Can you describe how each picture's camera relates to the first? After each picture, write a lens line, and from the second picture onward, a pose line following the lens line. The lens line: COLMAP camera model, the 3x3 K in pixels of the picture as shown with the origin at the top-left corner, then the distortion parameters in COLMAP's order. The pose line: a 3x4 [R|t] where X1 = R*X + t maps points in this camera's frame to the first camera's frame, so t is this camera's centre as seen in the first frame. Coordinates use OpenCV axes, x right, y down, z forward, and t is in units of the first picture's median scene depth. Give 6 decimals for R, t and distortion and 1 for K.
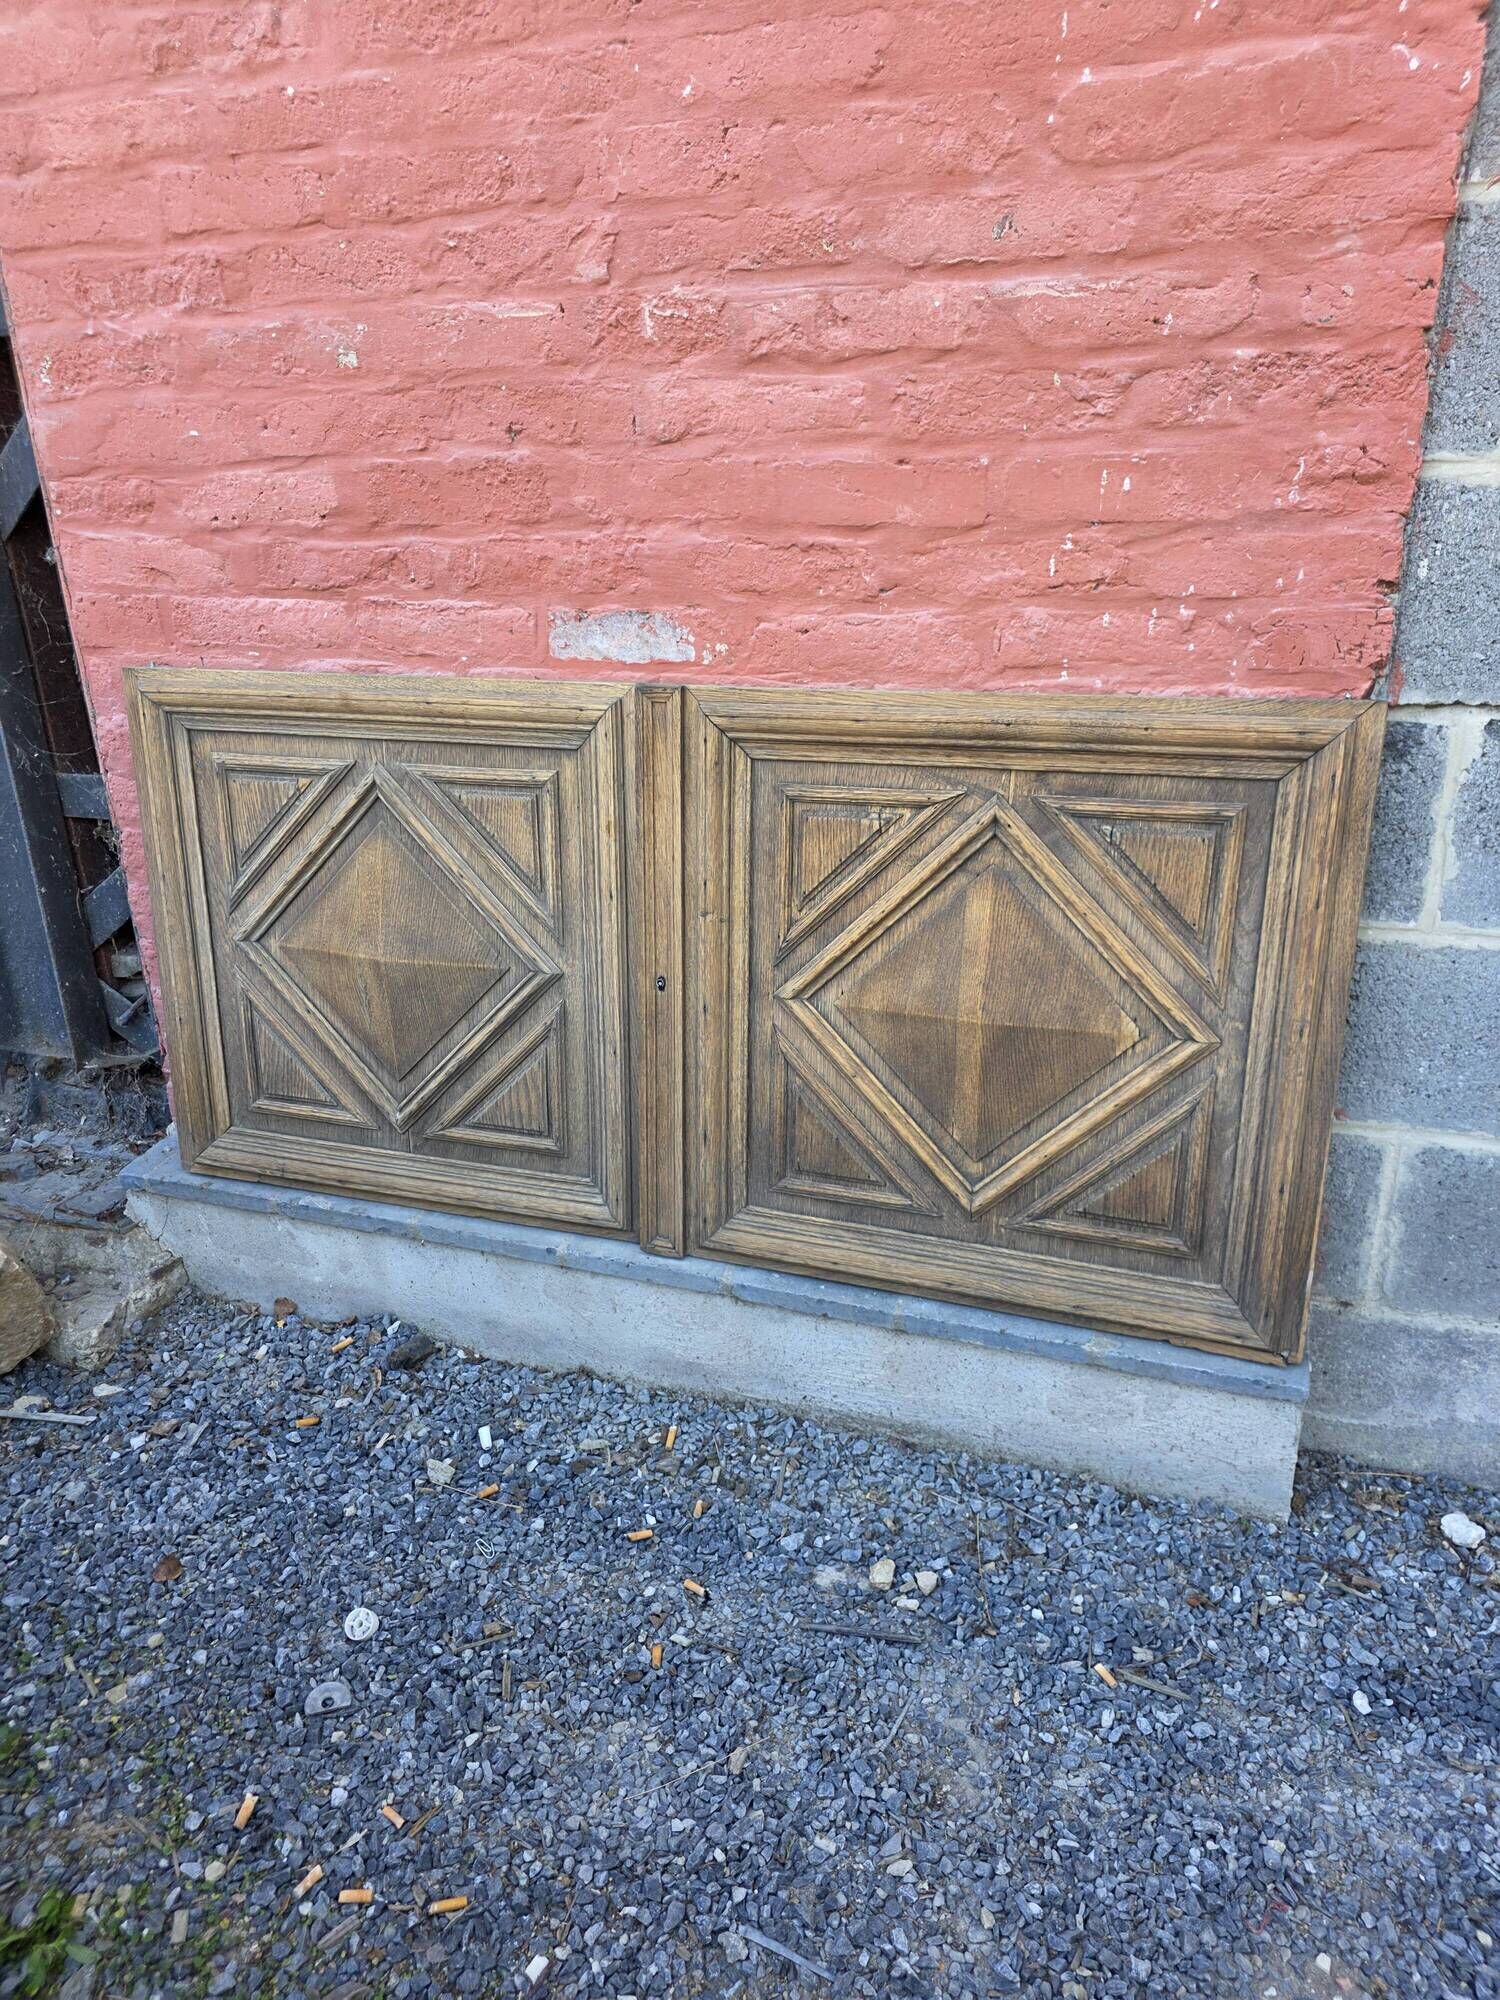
lens RADIAL K [[1323.4, 0, 764.6], [0, 1323.4, 994.1], [0, 0, 1]] dist [0.040913, -0.037982]
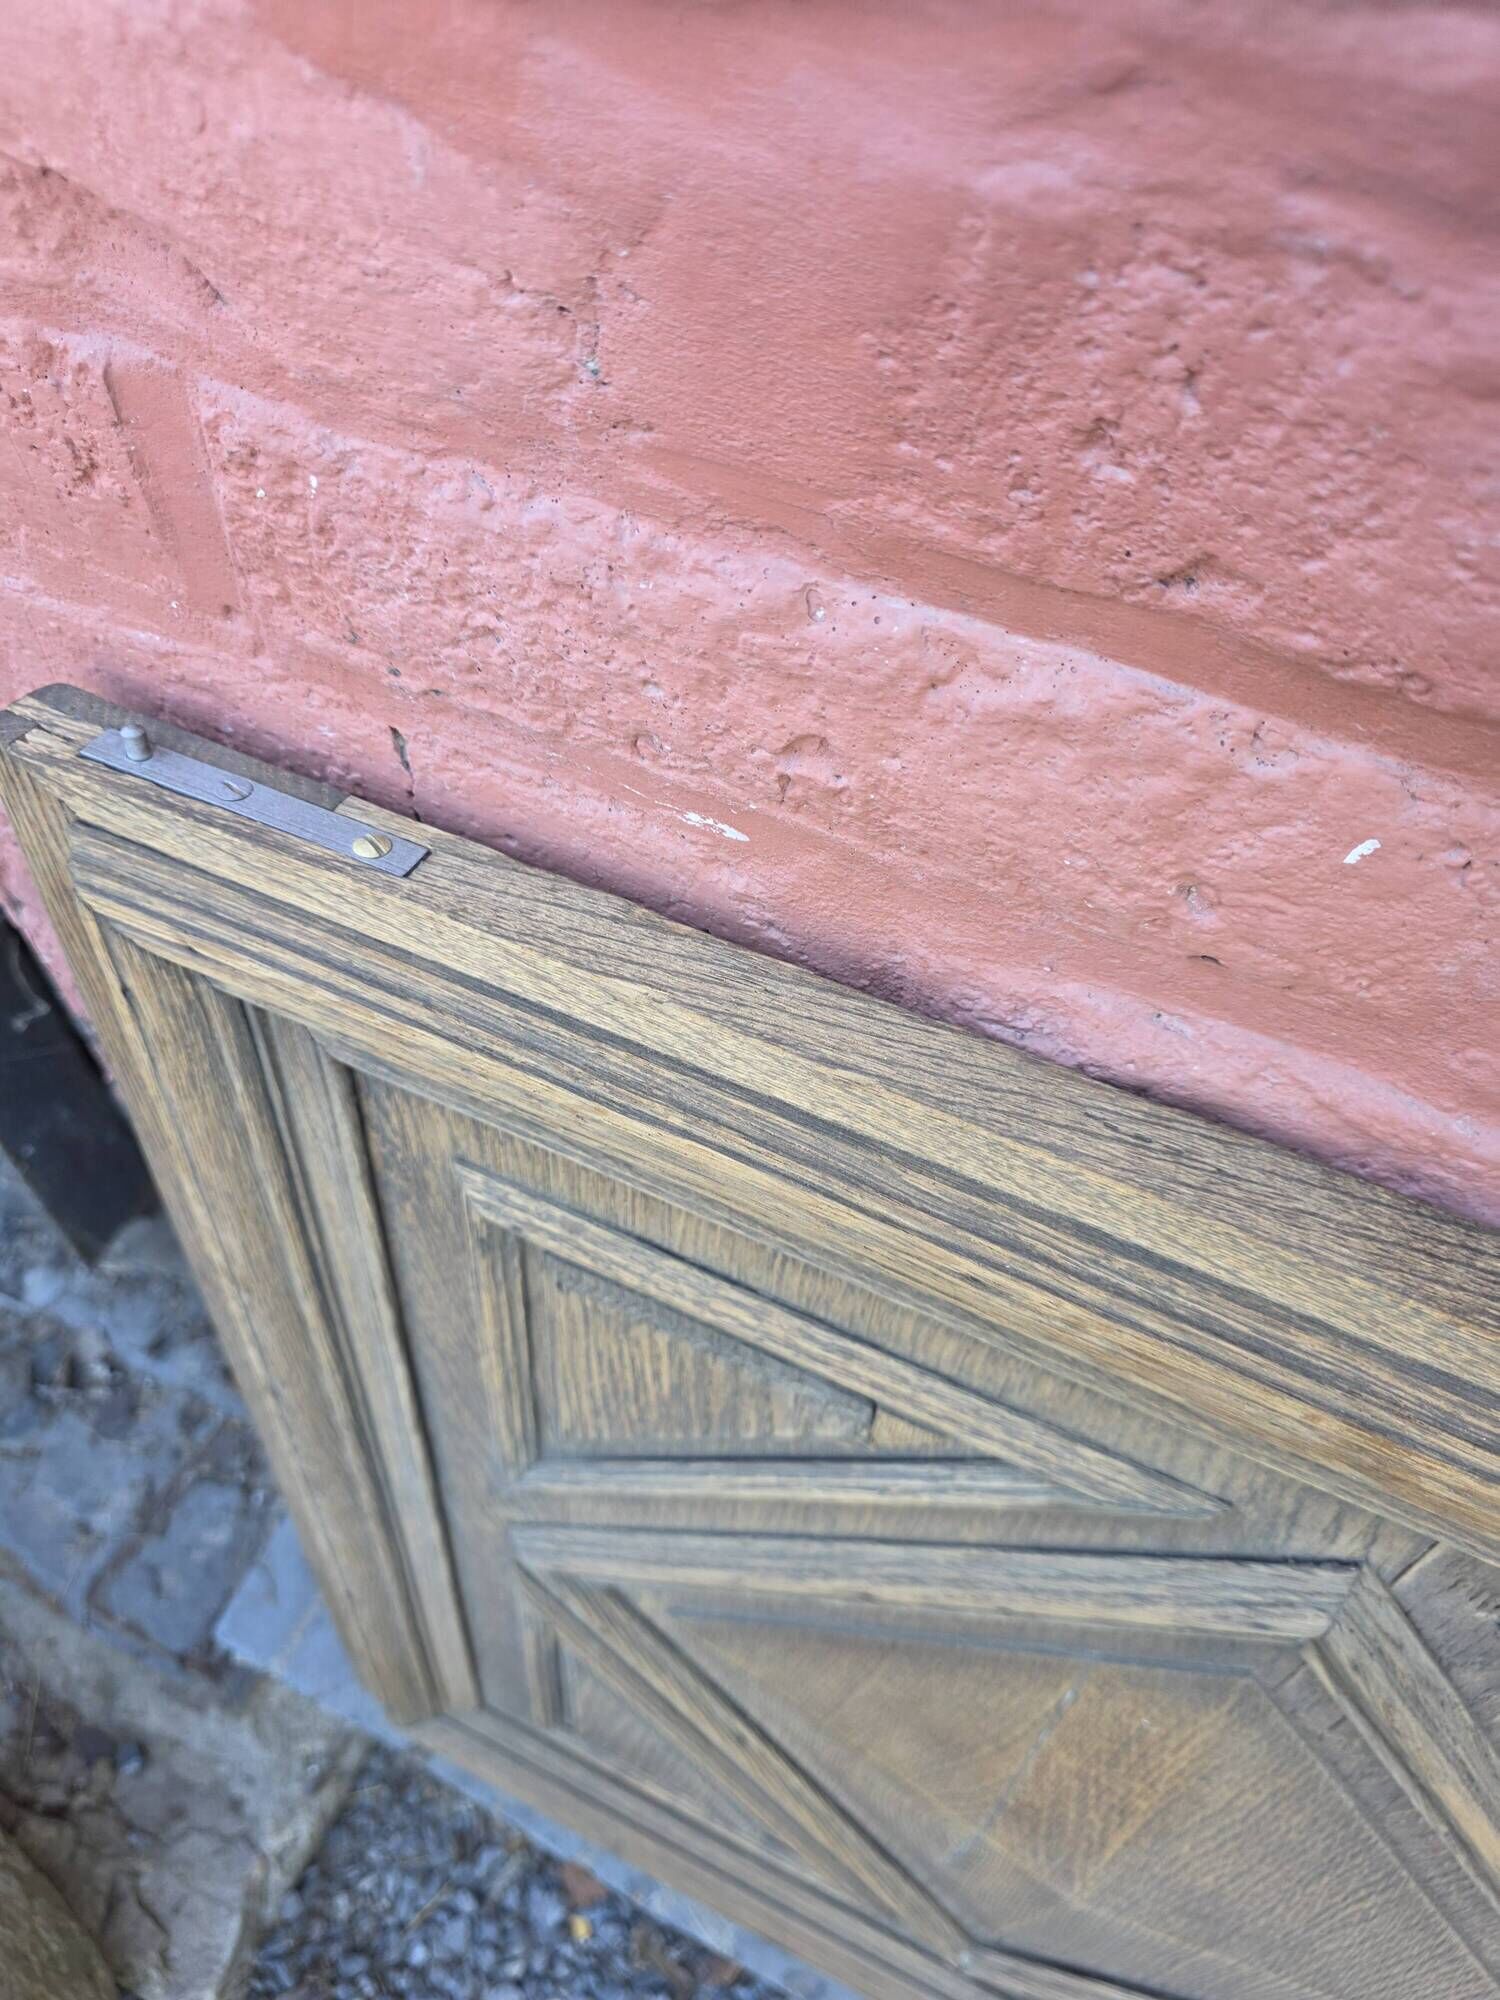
lens RADIAL K [[1399.0, 0, 733.5], [0, 1399.0, 1017.7], [0, 0, 1]] dist [-0.005638, -0.005758]
pose [[0.990956, 0.126912, -0.043576, -0.402877], [-0.086456, 0.852229, 0.515976, -0.354047], [0.102621, -0.507542, 0.855494, 0.912794]]
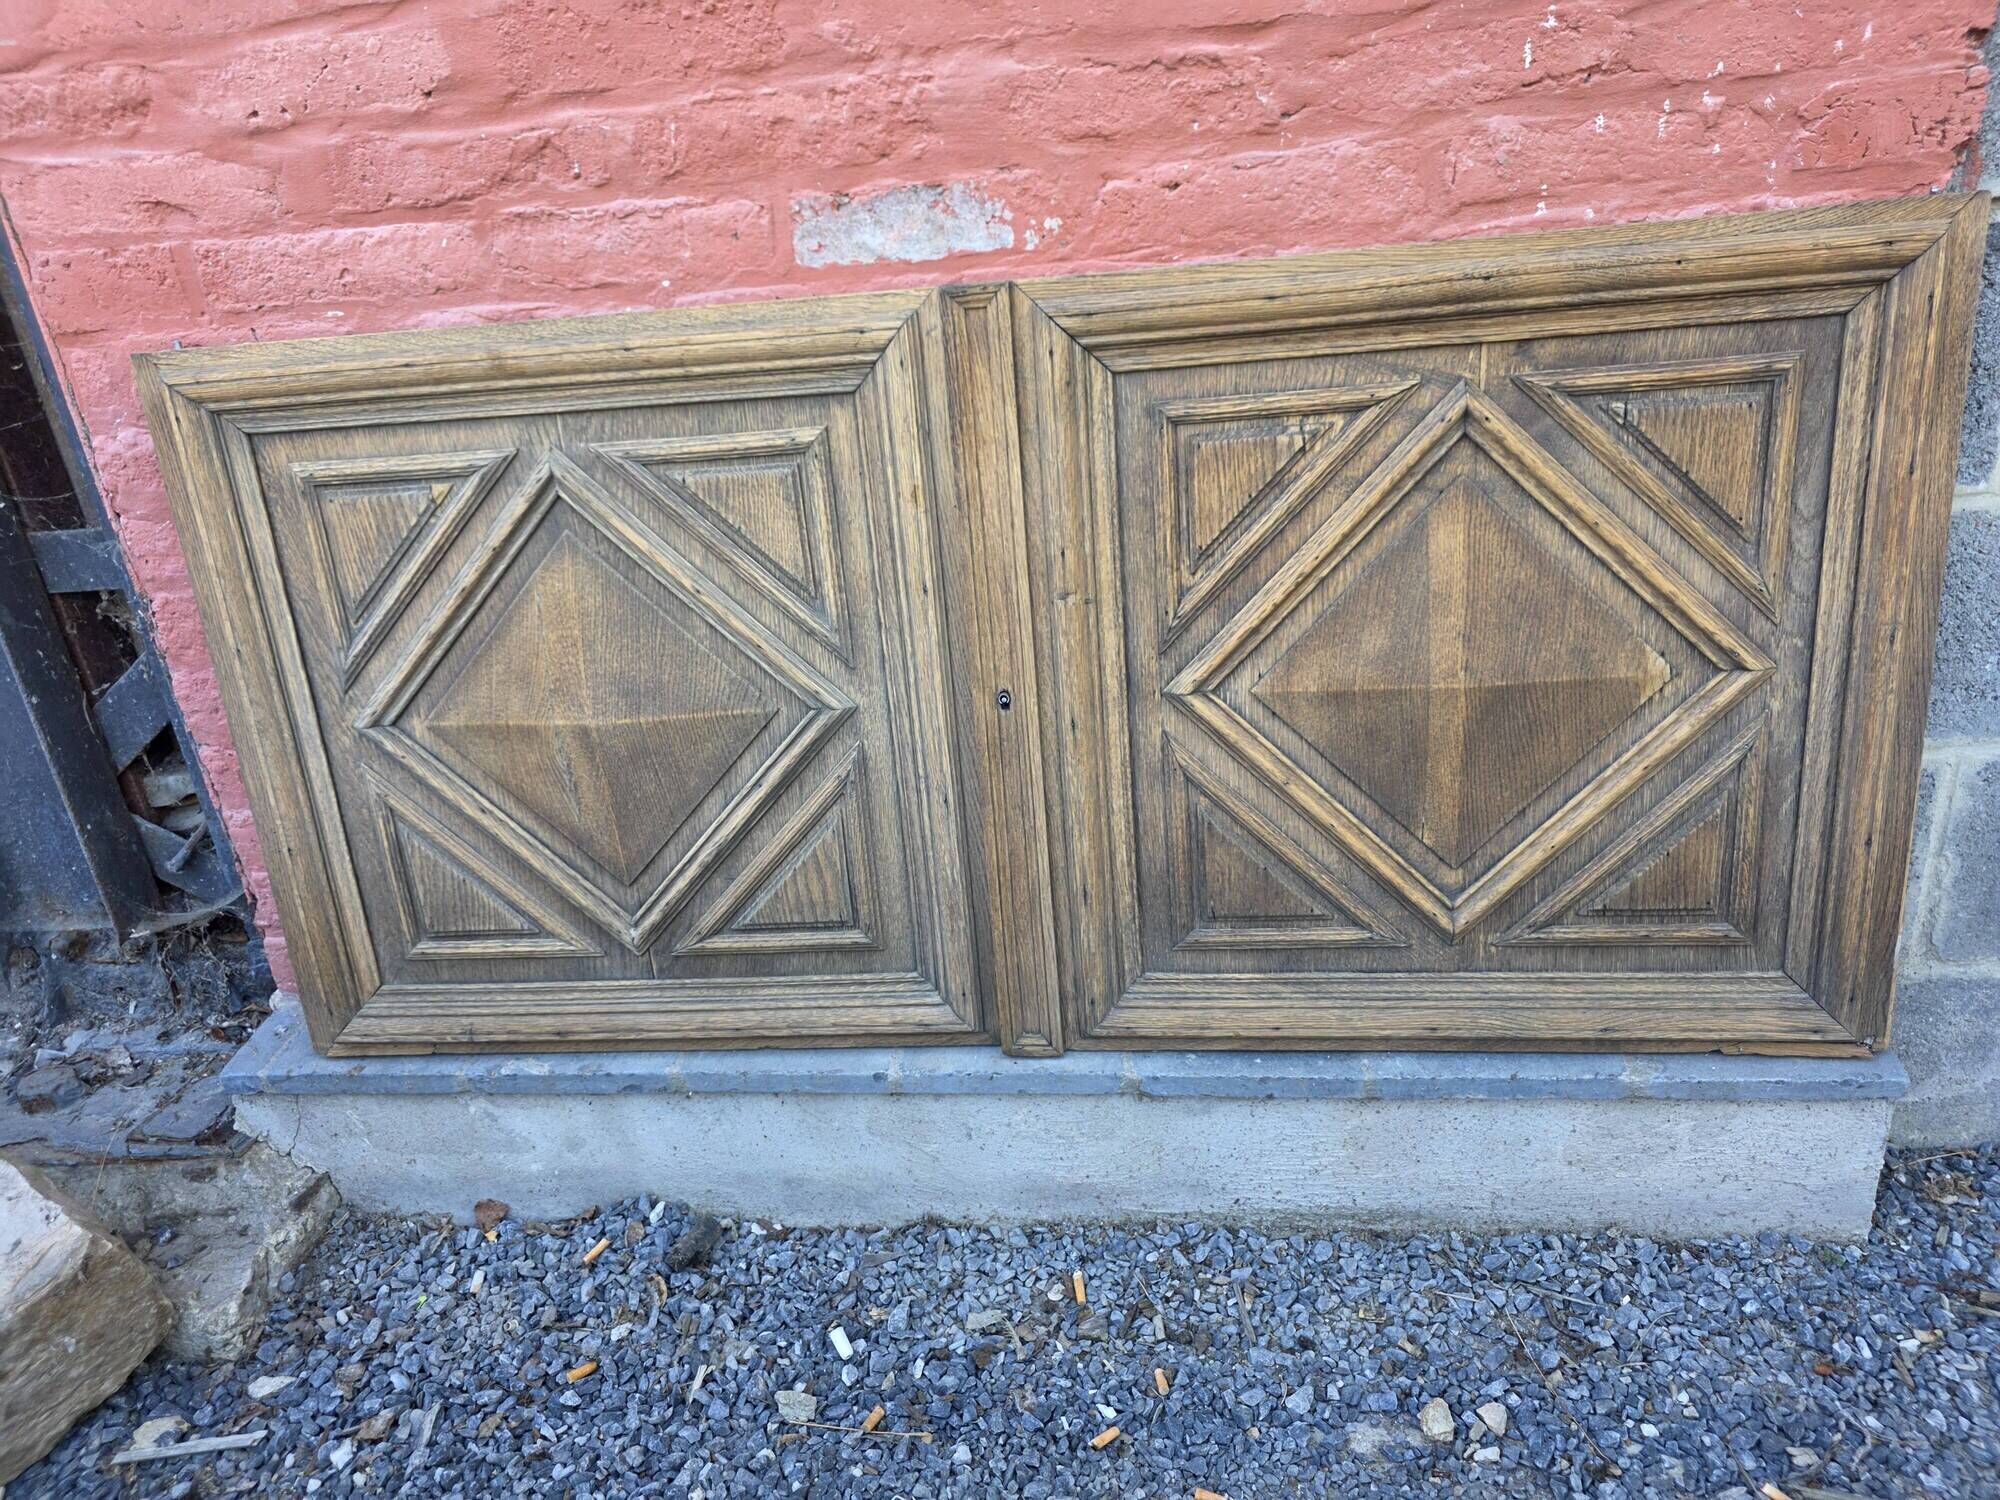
lens RADIAL K [[1342.2, 0, 995.1], [0, 1342.2, 739.8], [0, 0, 1]] dist [0.021392, -0.014824]
pose [[0.974536, -0.146884, 0.169423, -0.217845], [0.142870, 0.989097, 0.035710, -0.013414], [-0.172821, -0.010595, 0.984896, 0.268856]]
